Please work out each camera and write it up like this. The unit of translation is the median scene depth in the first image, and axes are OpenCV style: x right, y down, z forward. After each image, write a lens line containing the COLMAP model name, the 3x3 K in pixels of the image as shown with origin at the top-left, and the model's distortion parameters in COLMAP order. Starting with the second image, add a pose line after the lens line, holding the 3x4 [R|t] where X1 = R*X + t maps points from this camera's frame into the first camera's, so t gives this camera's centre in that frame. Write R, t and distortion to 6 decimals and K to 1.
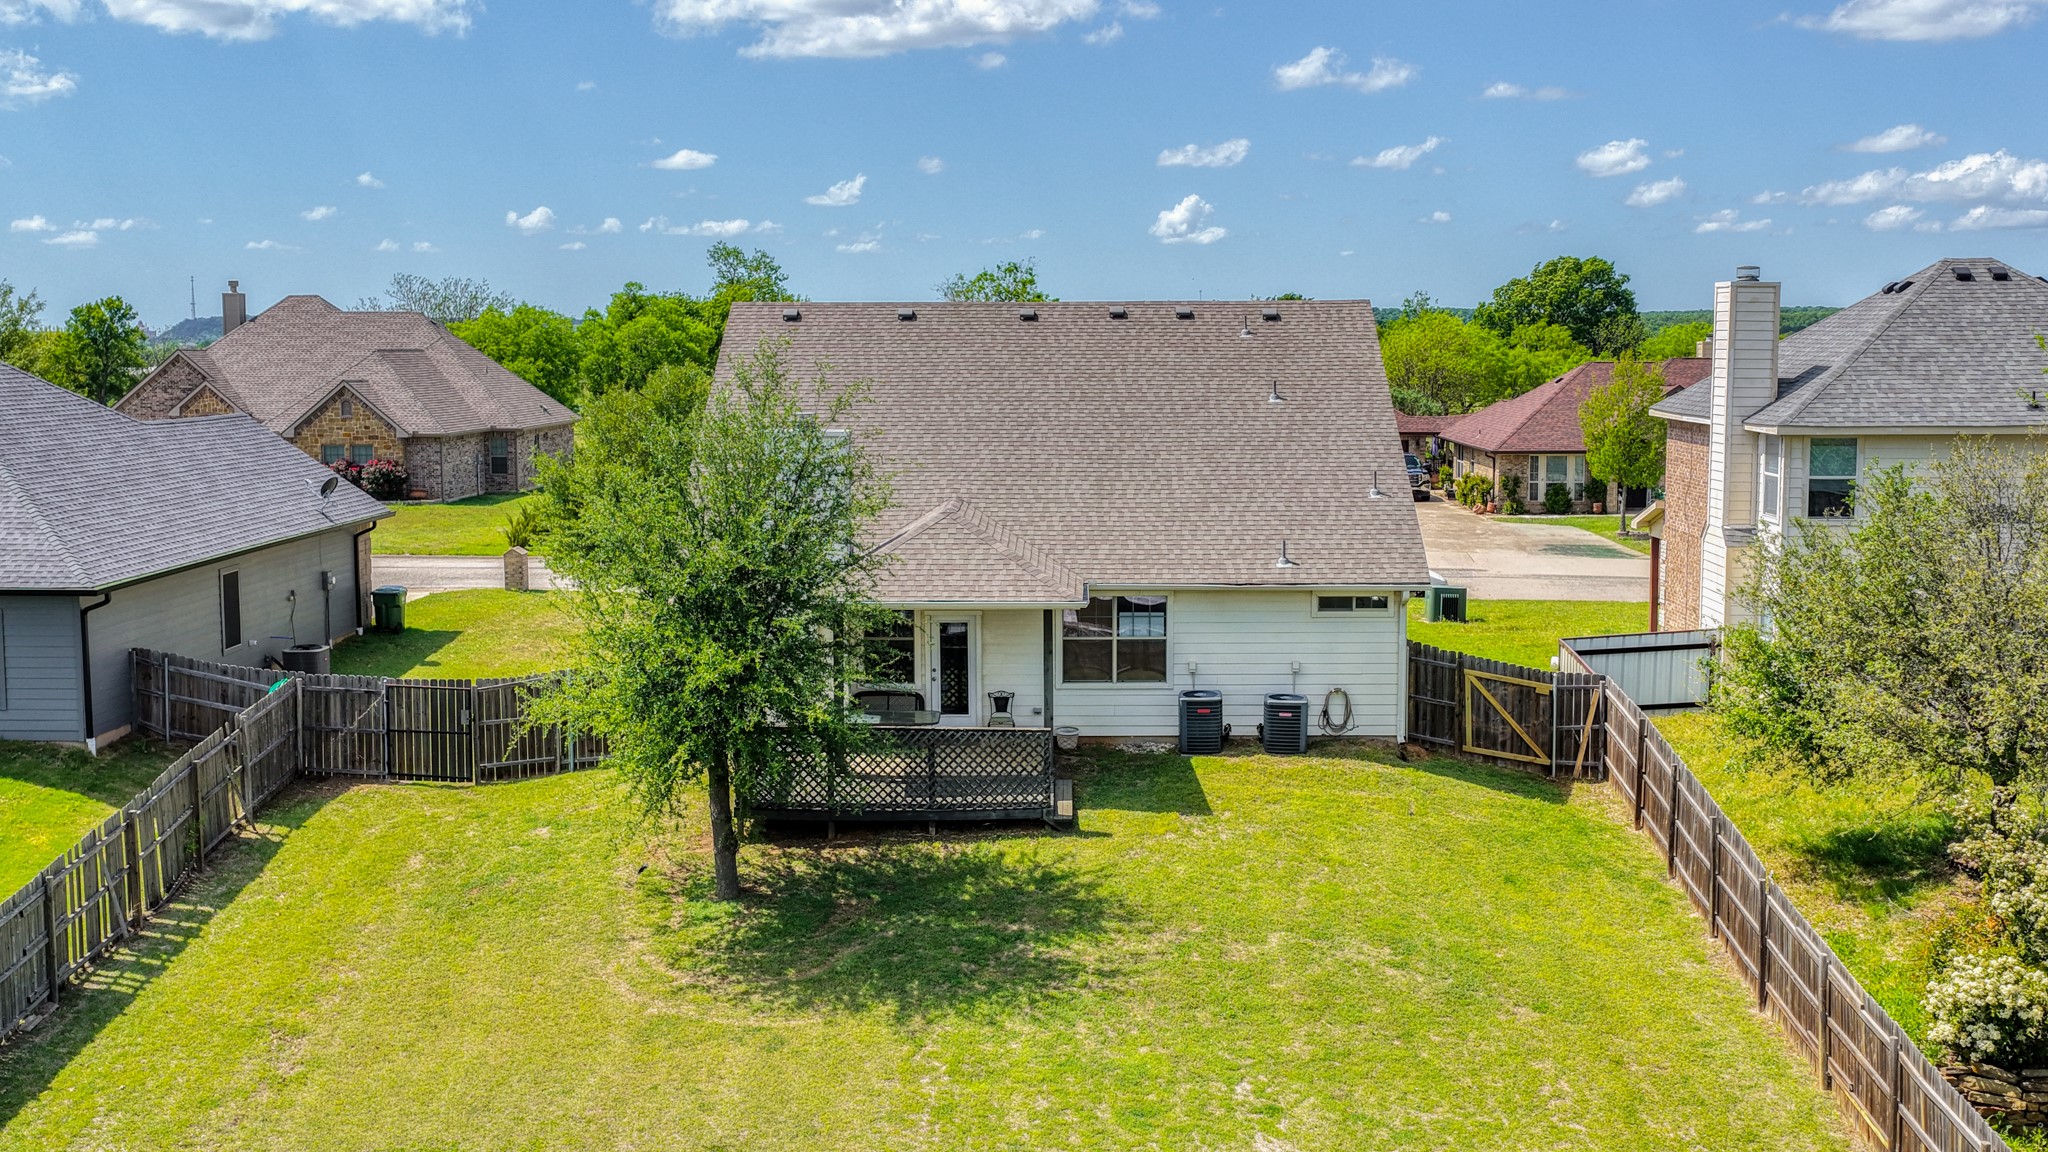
lens RADIAL K [[2248.5, 0, 1023.6], [0, 2248.5, 577.2], [0, 0, 1]] dist [0.022350, 0.000000]
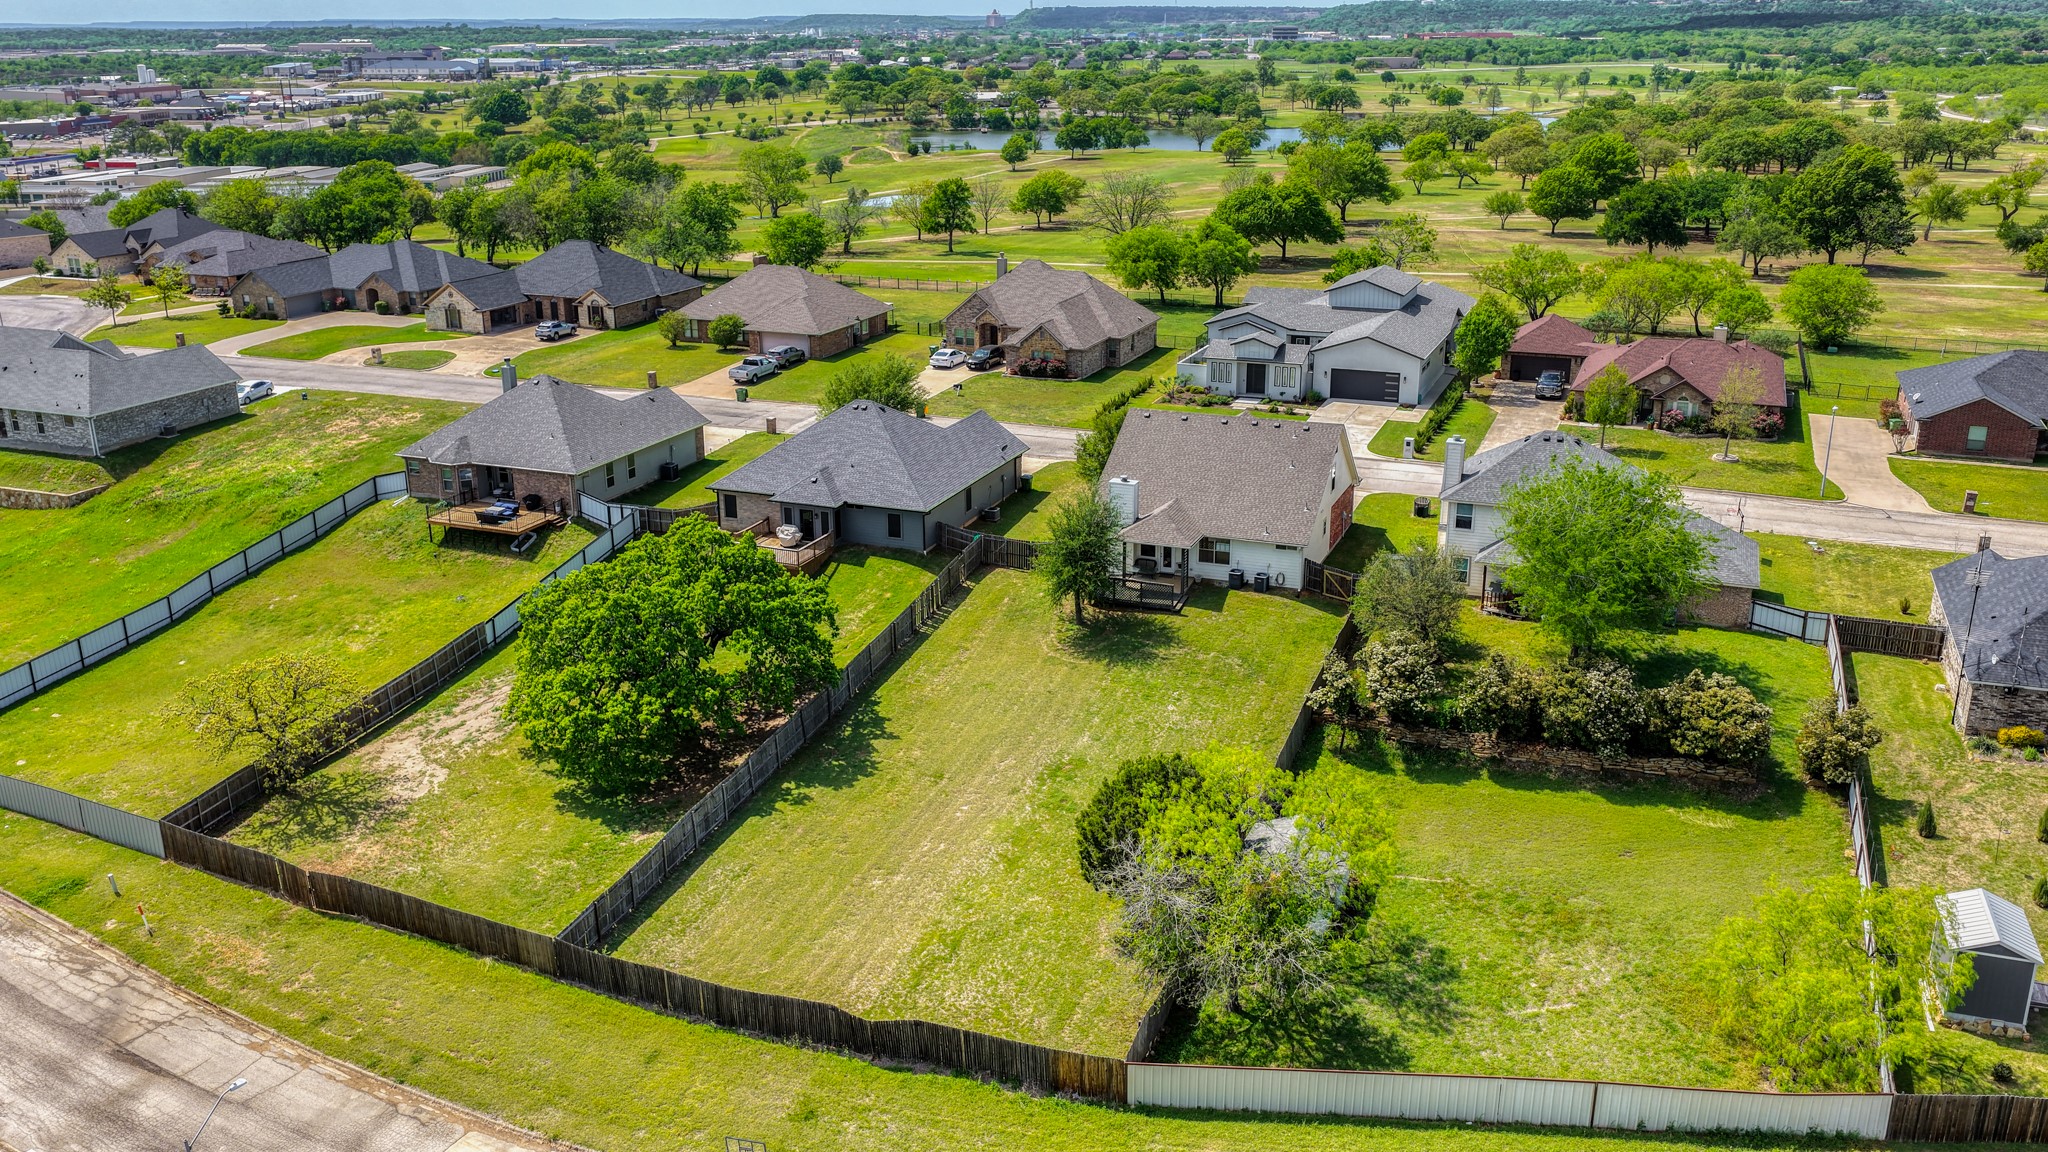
lens RADIAL K [[1724.0, 0, 1024.6], [0, 1724.0, 575.8], [0, 0, 1]] dist [-0.000138, 0.015561]
pose [[0.937605, 0.102914, -0.332122, 0.614913], [-0.031478, 0.976395, 0.213688, -0.460986], [0.346274, -0.189901, 0.918712, -1.389956]]
